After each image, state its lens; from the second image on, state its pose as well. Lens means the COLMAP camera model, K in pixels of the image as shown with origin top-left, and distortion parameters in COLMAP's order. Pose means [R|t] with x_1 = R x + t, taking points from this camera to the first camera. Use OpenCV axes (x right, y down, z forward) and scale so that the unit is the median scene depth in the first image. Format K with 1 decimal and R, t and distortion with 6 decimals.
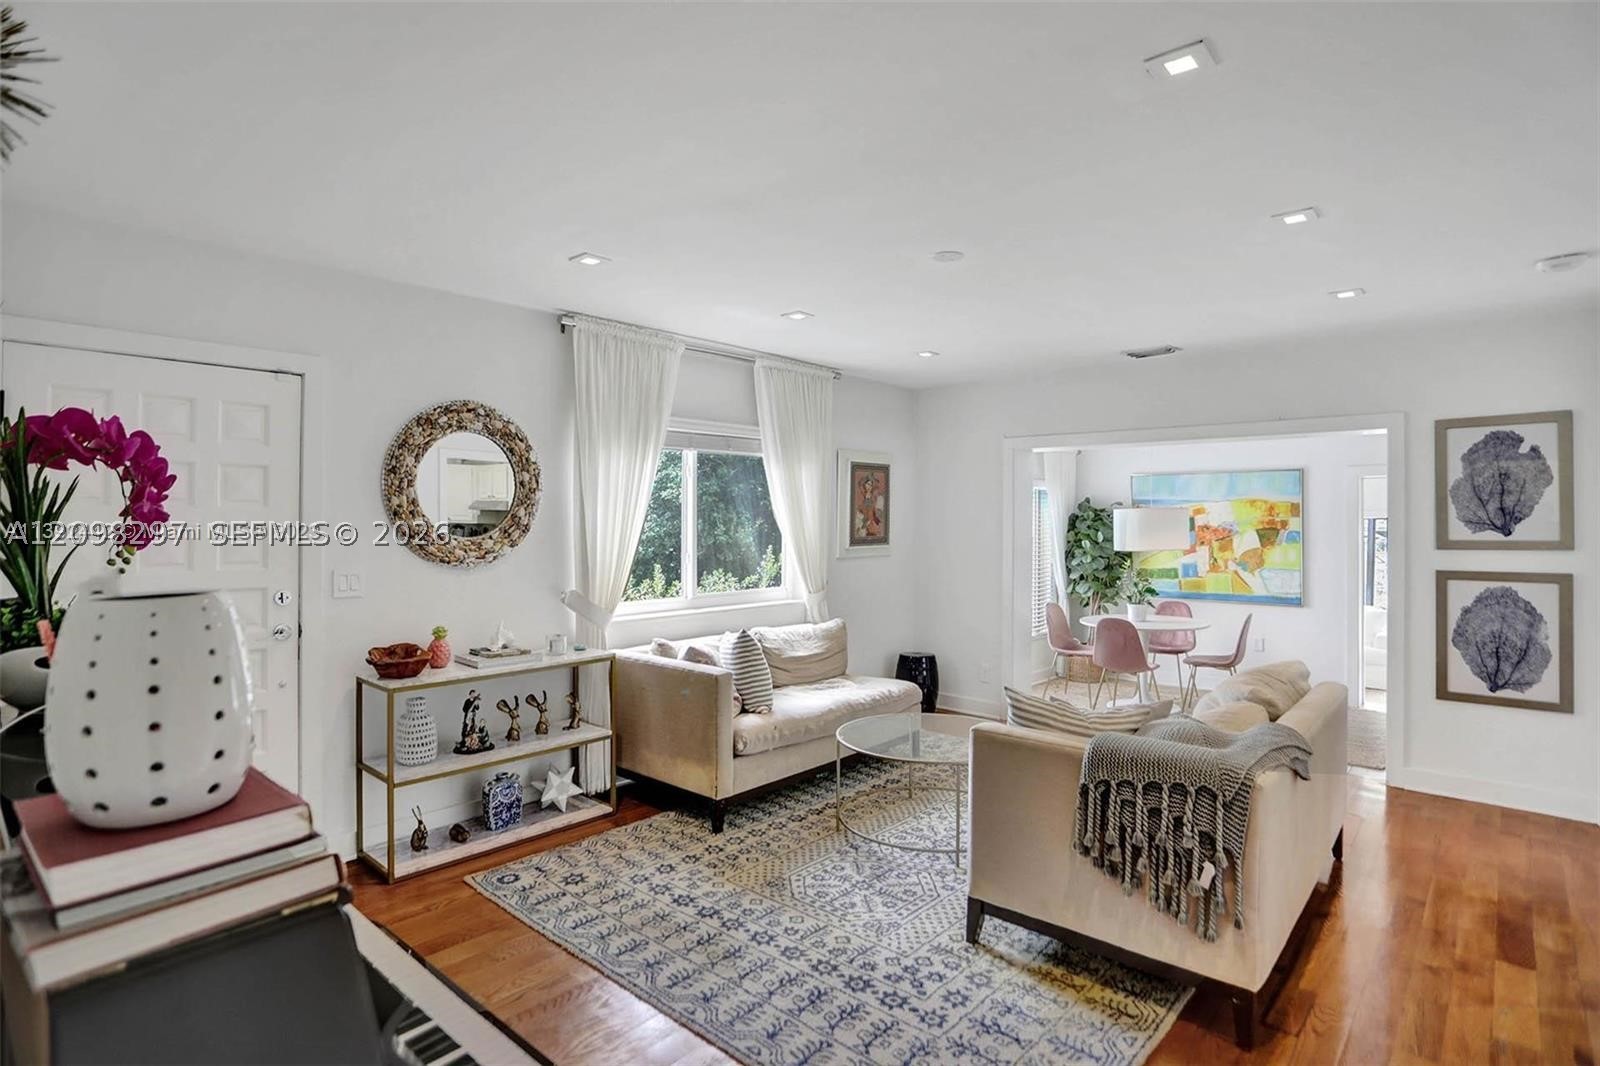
lens RADIAL K [[820.3, 0, 796.4], [0, 820.3, 524.5], [0, 0, 1]] dist [-0.054142, 0.024745]
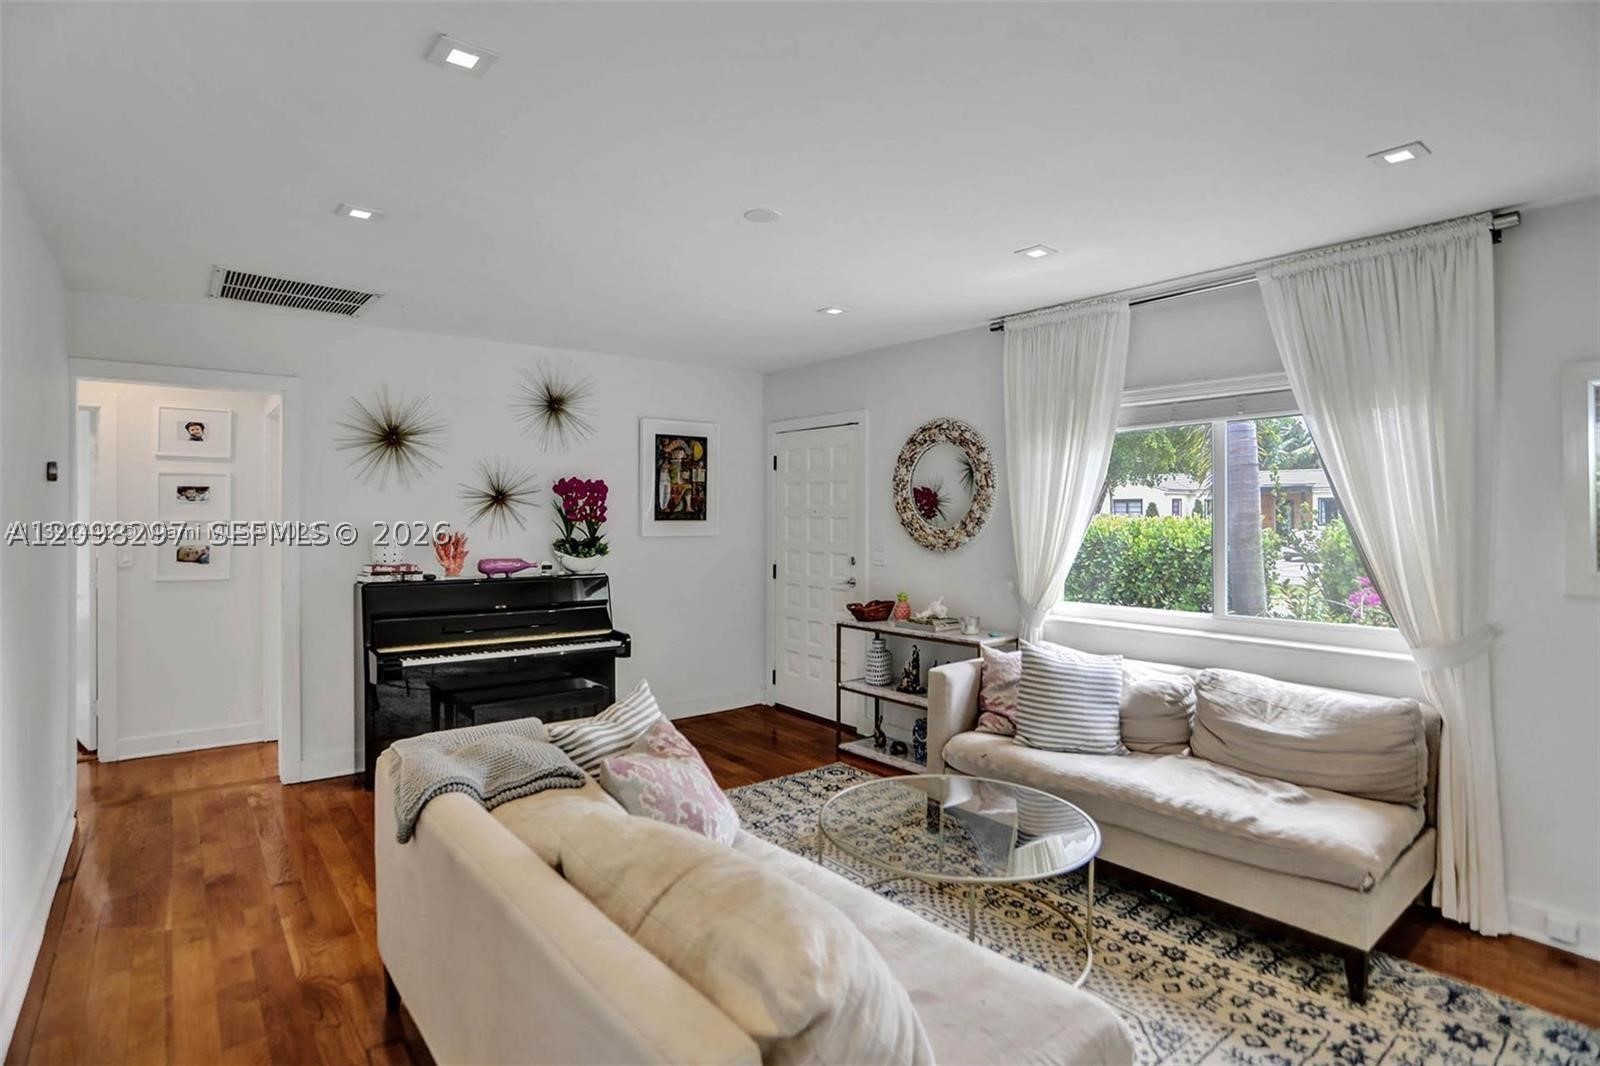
lens RADIAL K [[820.3, 0, 796.8], [0, 820.3, 526.1], [0, 0, 1]] dist [-0.054142, 0.024745]
pose [[-0.157686, 0.009999, -0.987439, 0.938995], [-0.011613, 0.999861, 0.011979, 0.001004], [0.987421, 0.013356, -0.157548, 1.045208]]
